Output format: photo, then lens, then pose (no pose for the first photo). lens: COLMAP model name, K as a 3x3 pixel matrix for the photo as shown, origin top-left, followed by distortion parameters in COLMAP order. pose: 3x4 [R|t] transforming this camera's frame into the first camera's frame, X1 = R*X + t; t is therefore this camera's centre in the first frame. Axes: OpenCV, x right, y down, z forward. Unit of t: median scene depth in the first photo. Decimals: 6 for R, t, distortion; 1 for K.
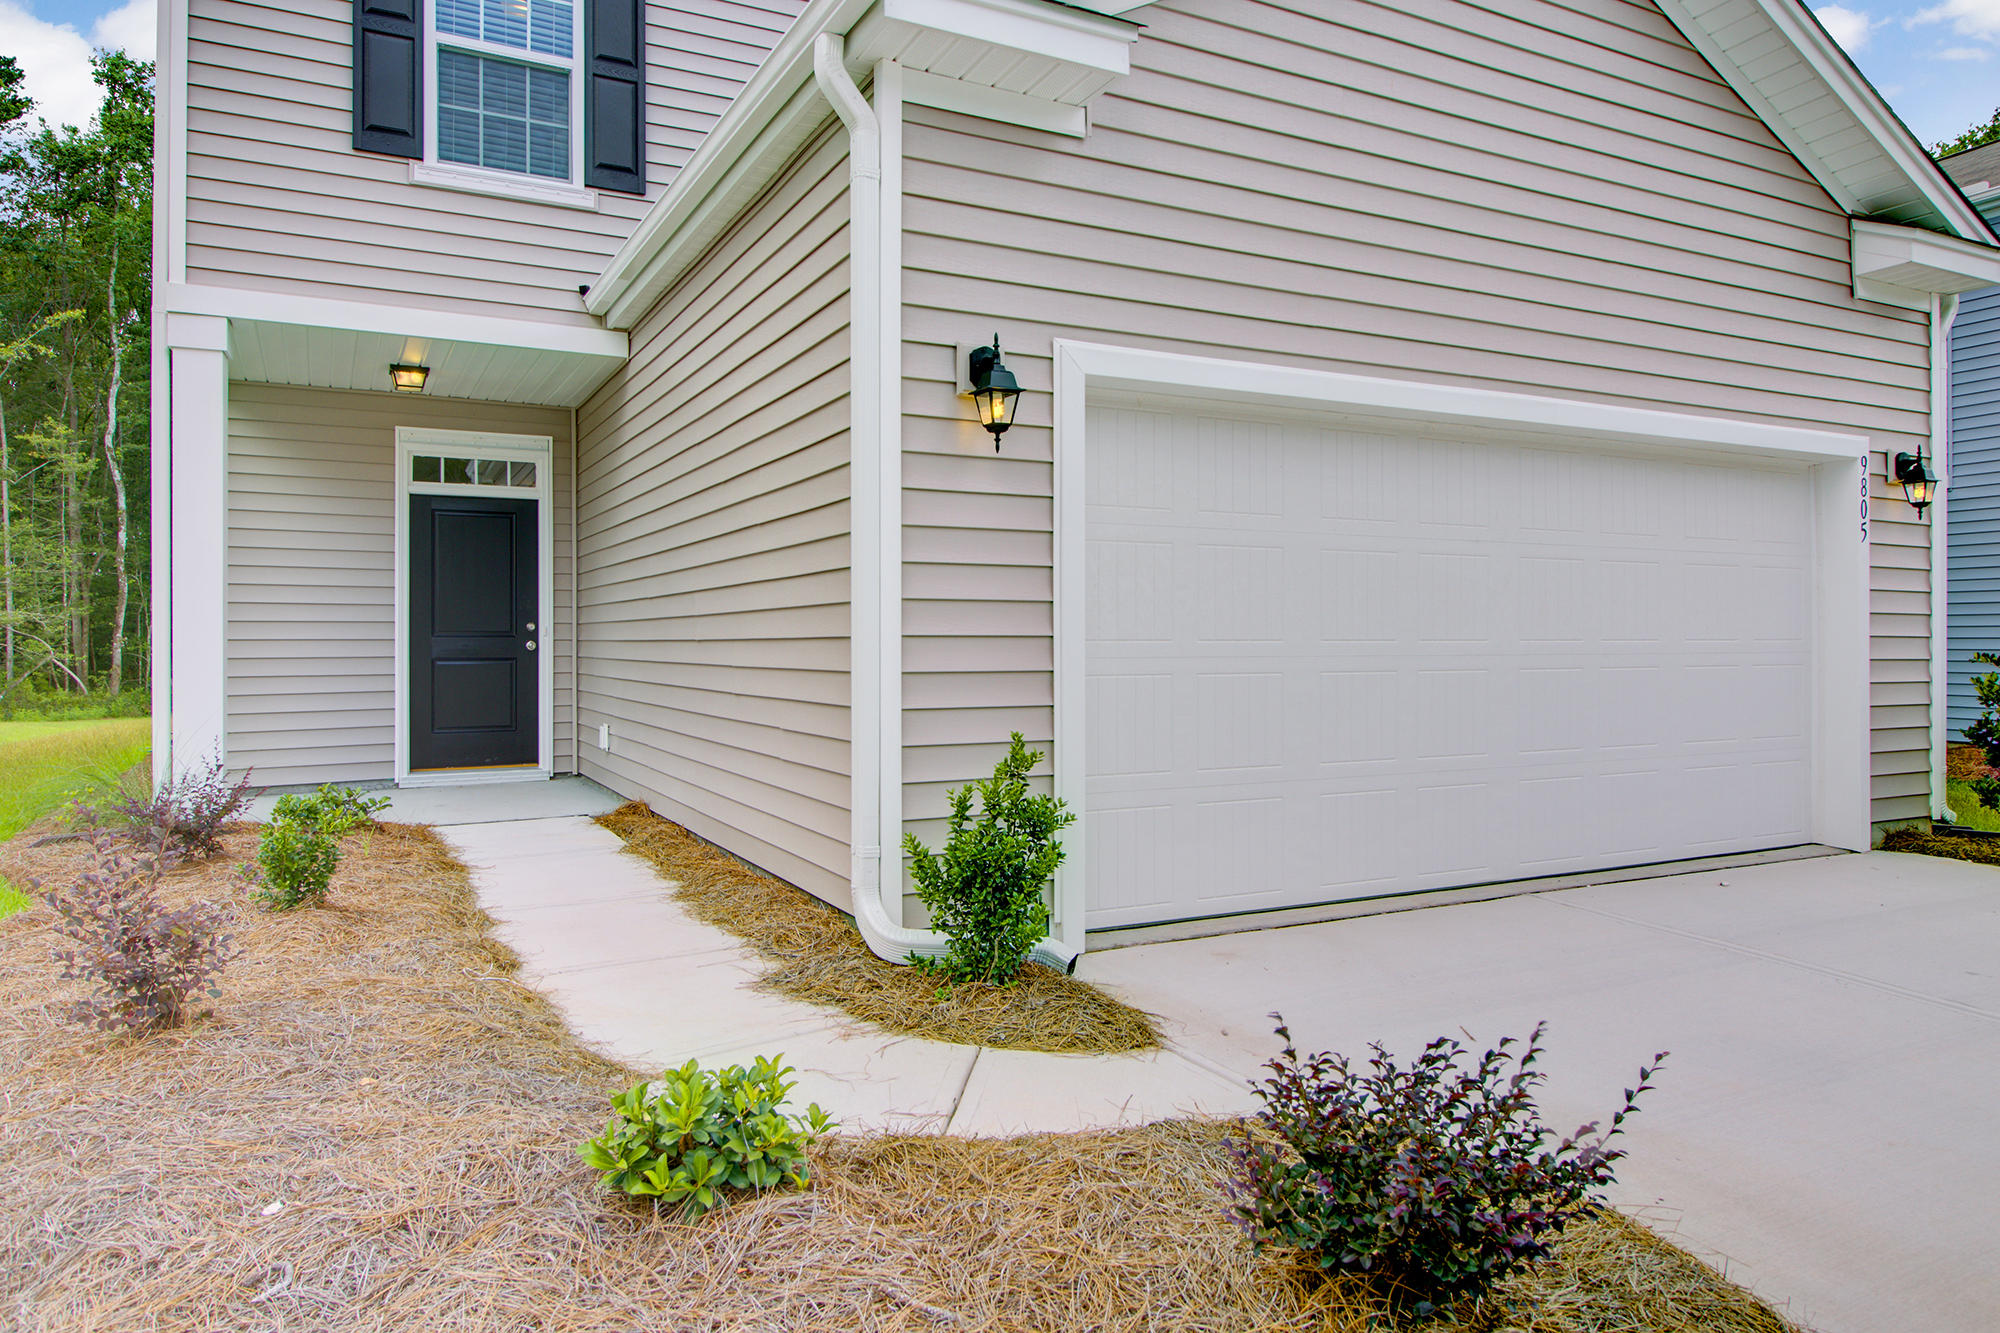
lens RADIAL K [[1241.0, 0, 1009.3], [0, 1241.0, 638.7], [0, 0, 1]] dist [0.000589, -0.003112]
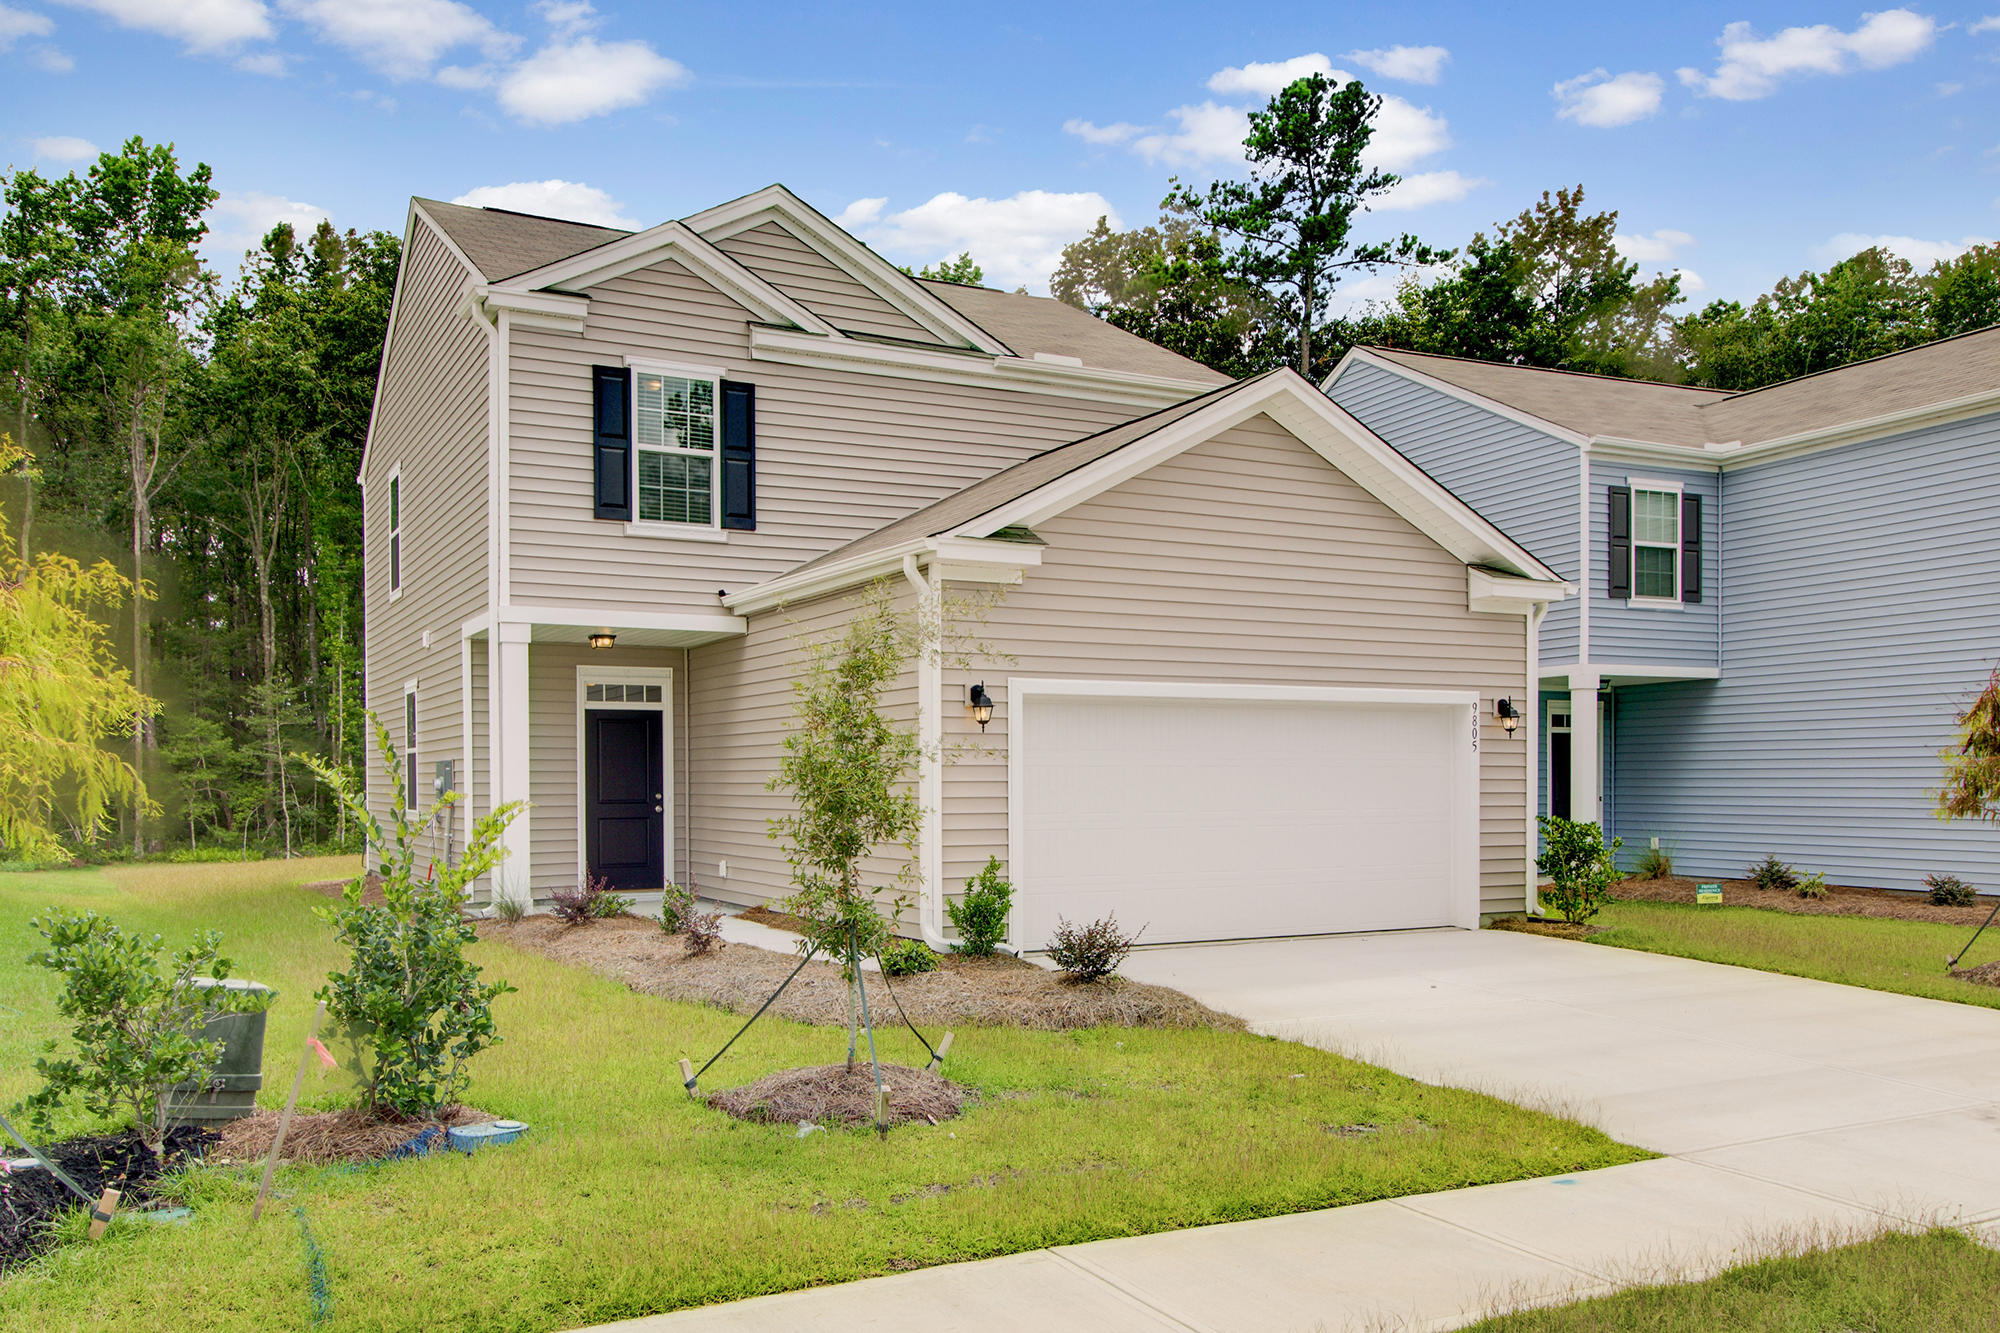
lens RADIAL K [[1441.7, 0, 993.9], [0, 1441.7, 811.5], [0, 0, 1]] dist [0.001892, 0.000683]
pose [[0.999805, -0.001868, 0.019682, -0.024784], [0.001440, 0.999763, 0.021737, -0.037378], [-0.019718, -0.021705, 0.999570, -0.957124]]
